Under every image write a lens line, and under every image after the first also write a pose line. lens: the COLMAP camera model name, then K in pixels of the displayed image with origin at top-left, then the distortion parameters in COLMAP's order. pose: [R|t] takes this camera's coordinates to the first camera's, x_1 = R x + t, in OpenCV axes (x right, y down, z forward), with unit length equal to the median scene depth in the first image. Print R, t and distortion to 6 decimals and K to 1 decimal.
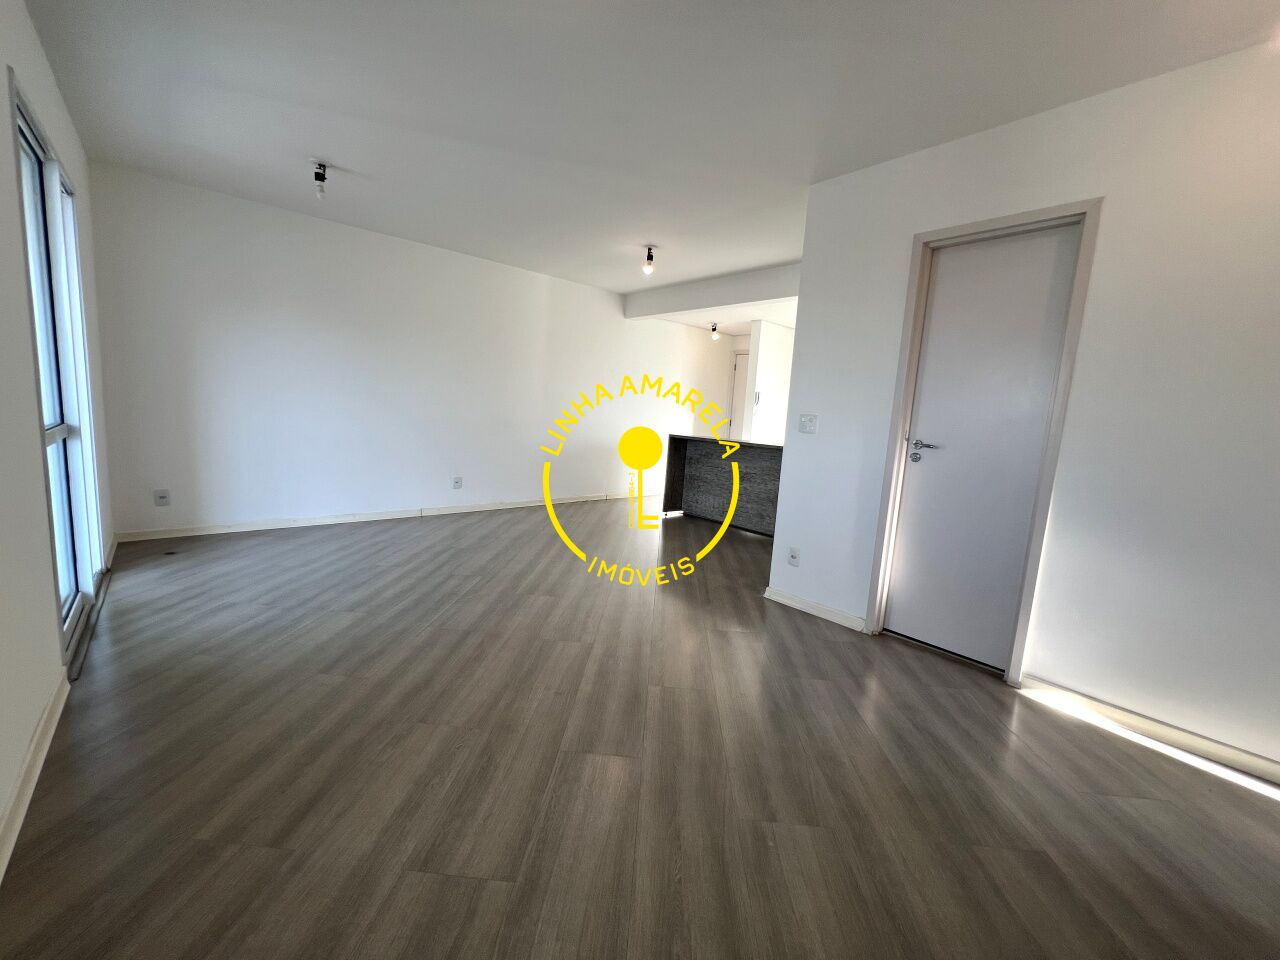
lens RADIAL K [[513.0, 0, 639.5], [0, 513.0, 478.0], [0, 0, 1]] dist [-0.001802, -0.000137]
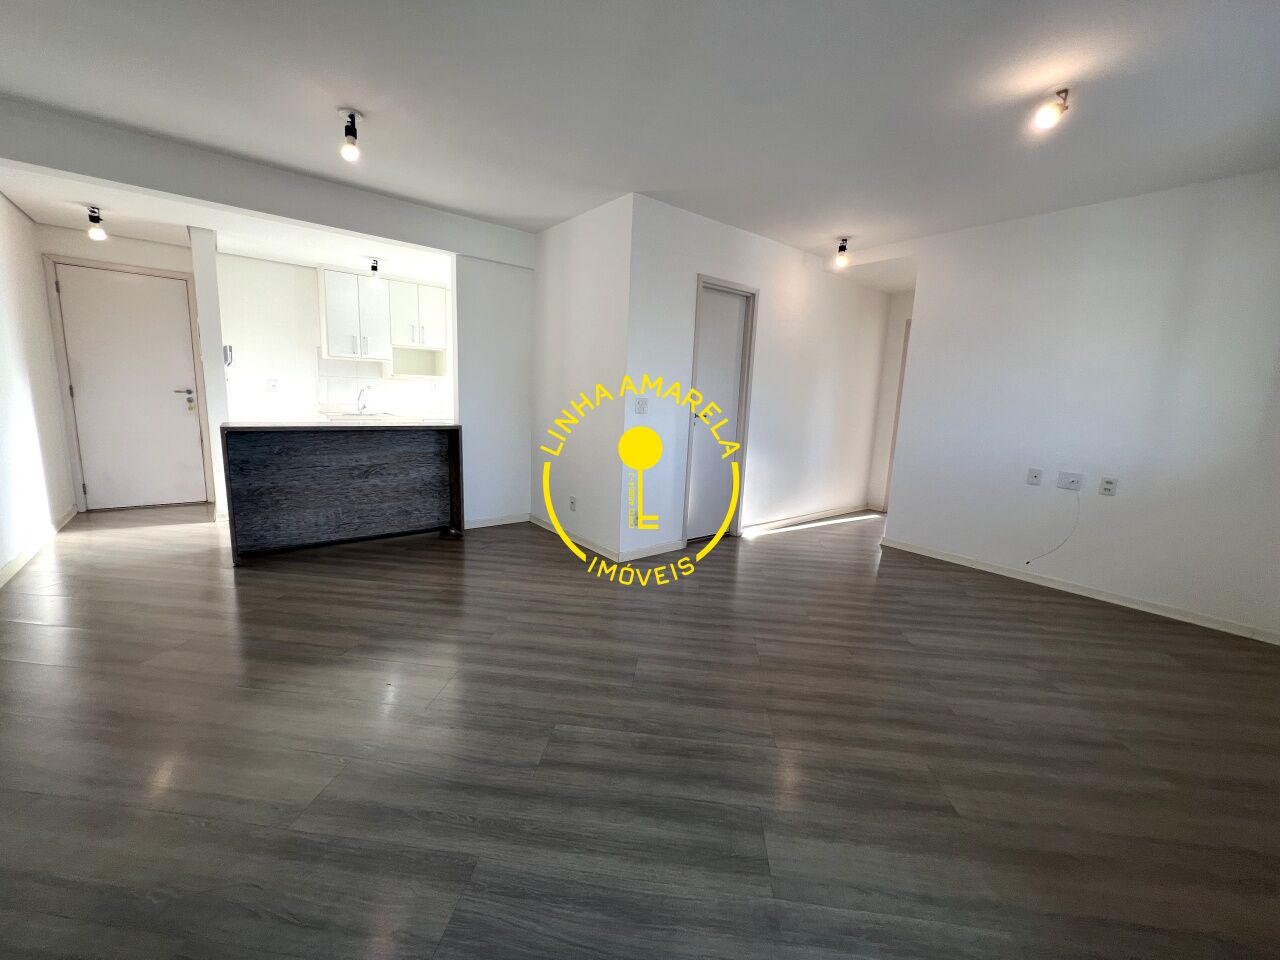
lens RADIAL K [[511.2, 0, 635.8], [0, 511.2, 476.4], [0, 0, 1]] dist [-0.002011, 0.000353]
pose [[0.052510, -0.215543, 0.975082, -0.773831], [0.091606, 0.973351, 0.210227, -0.176782], [-0.994410, 0.078285, 0.070856, 0.840994]]
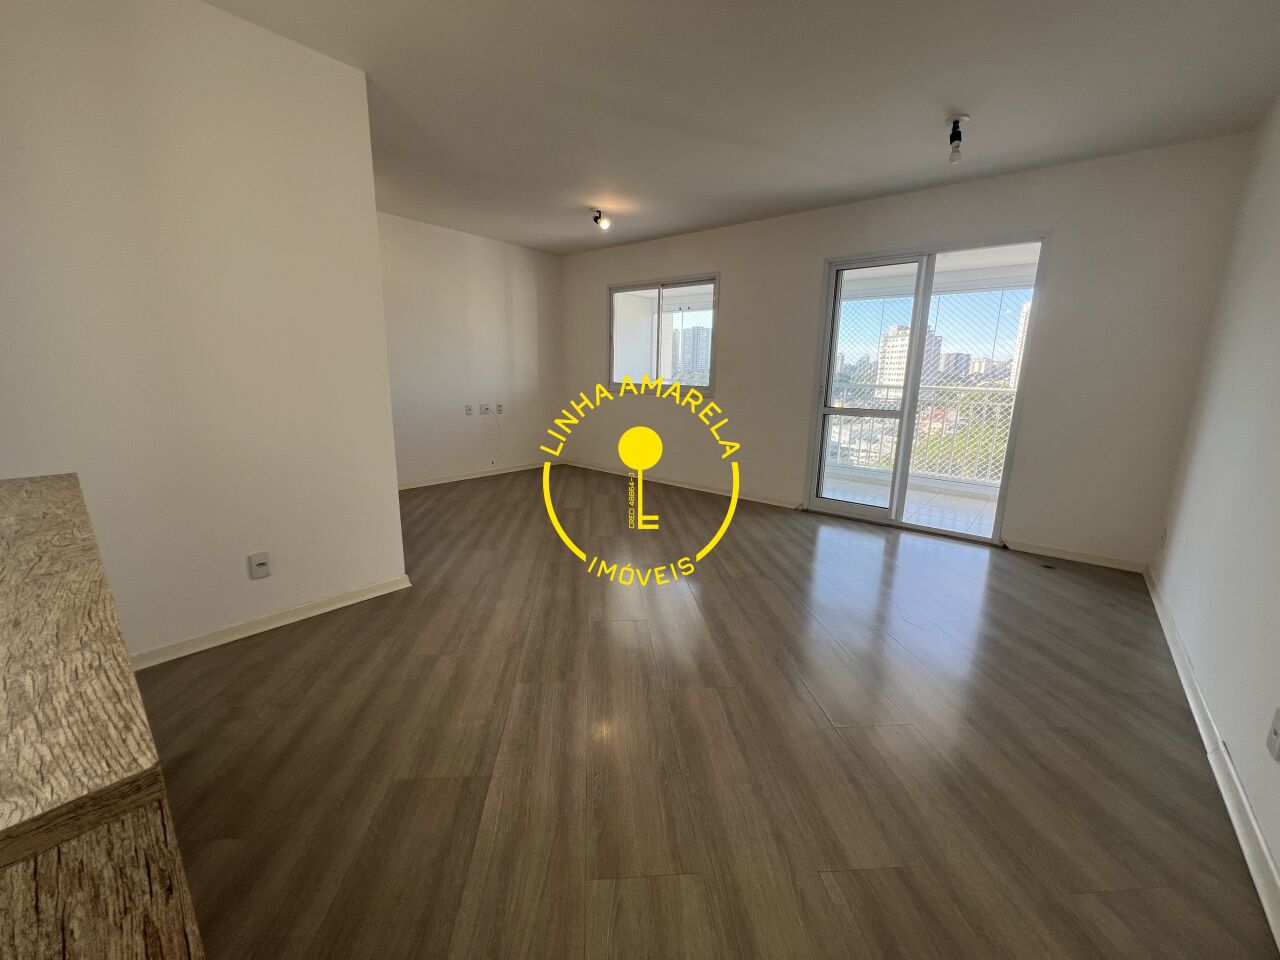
lens RADIAL K [[511.2, 0, 634.5], [0, 511.2, 478.7], [0, 0, 1]] dist [-0.002011, 0.000353]
pose [[-0.987321, -0.048870, -0.151025, 0.010401], [-0.095984, 0.941585, 0.322808, -0.243001], [0.126427, 0.333211, -0.934337, 1.732643]]
